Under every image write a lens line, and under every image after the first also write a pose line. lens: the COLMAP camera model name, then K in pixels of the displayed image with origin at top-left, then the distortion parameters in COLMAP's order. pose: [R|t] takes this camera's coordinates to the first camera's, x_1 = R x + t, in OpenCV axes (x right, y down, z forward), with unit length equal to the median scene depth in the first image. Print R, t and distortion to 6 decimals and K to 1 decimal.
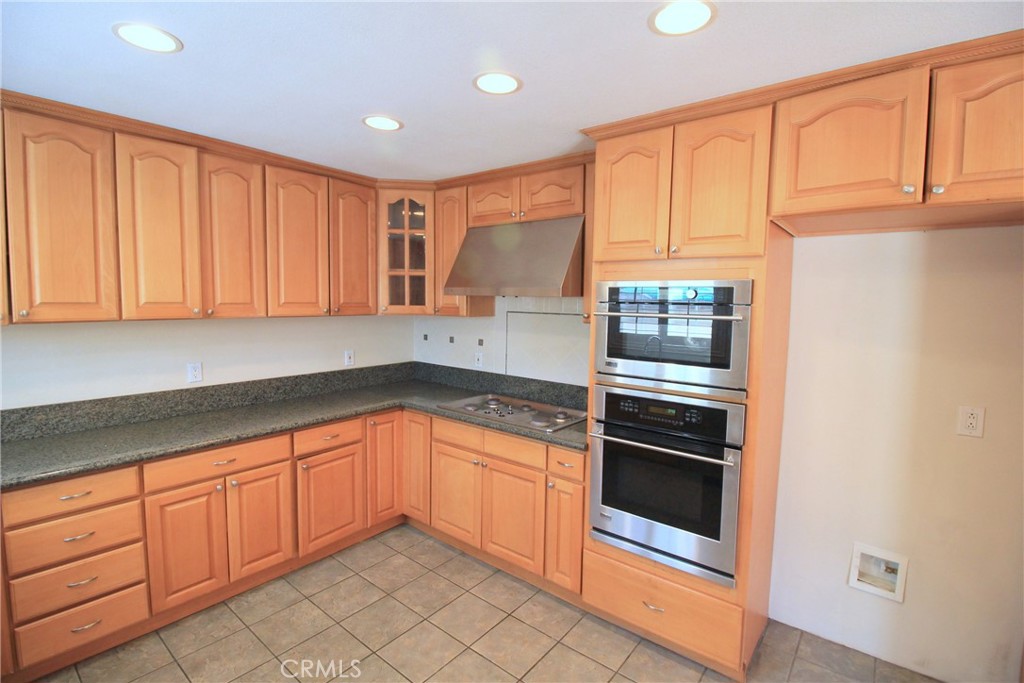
lens RADIAL K [[475.1, 0, 513.3], [0, 475.1, 334.7], [0, 0, 1]] dist [-0.001855, -0.013965]
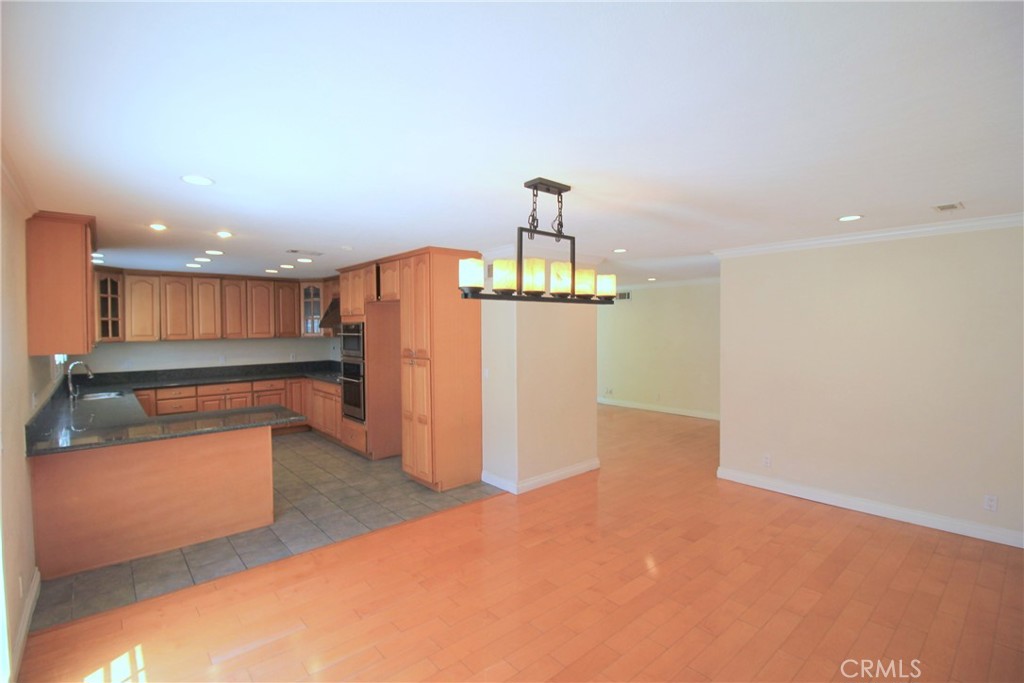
lens RADIAL K [[475.1, 0, 513.3], [0, 475.1, 334.7], [0, 0, 1]] dist [-0.001855, -0.013965]
pose [[0.984554, -0.020324, -0.173895, 1.555353], [0.010386, 0.998270, -0.057874, 0.122676], [0.174771, 0.055174, 0.983062, -1.472812]]
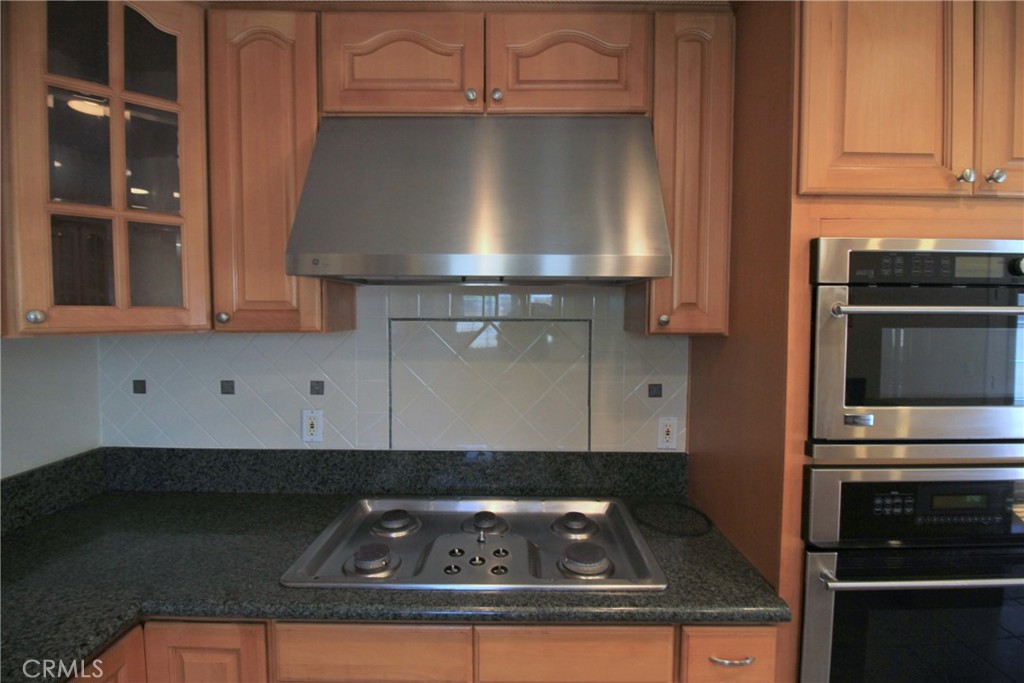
lens RADIAL K [[475.1, 0, 513.3], [0, 475.1, 334.7], [0, 0, 1]] dist [-0.001855, -0.013965]
pose [[0.781145, -0.039145, 0.623122, -0.306791], [0.054854, 0.998476, -0.006041, -0.032525], [-0.621936, 0.038900, 0.782102, 0.784509]]
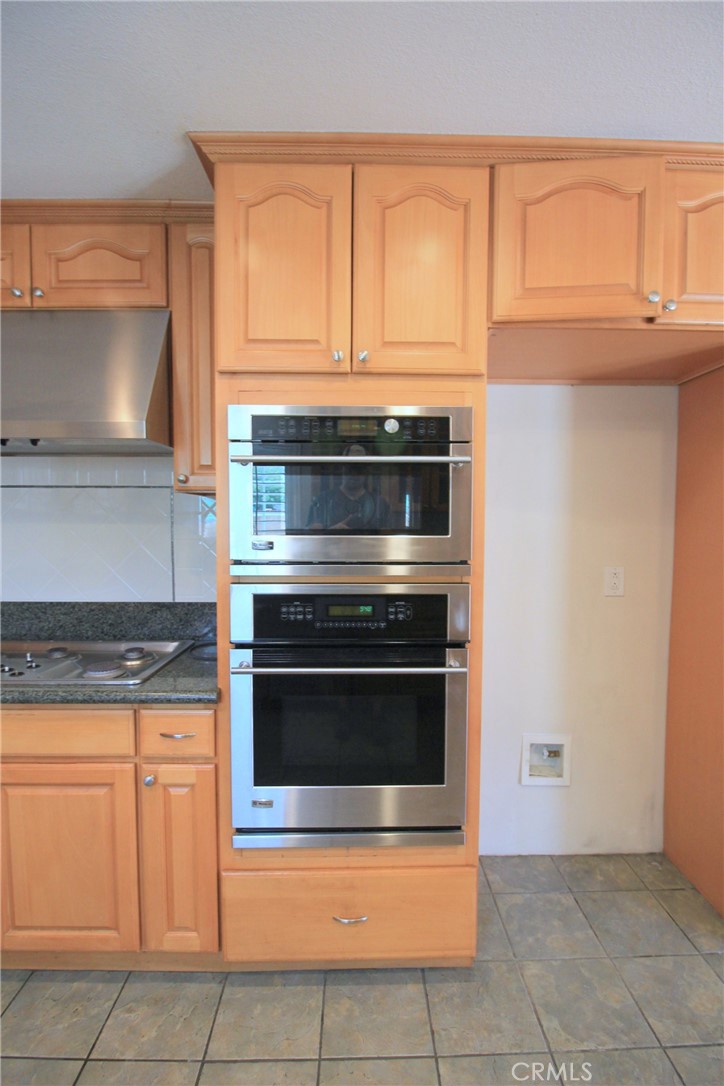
lens RADIAL K [[522.3, 0, 366.9], [0, 522.3, 549.0], [0, 0, 1]] dist [0.000691, -0.016321]
pose [[0.765975, -0.046477, 0.641188, -0.104083], [0.057254, 0.998352, 0.003969, 0.065737], [-0.640316, 0.033670, 0.767373, 0.384824]]
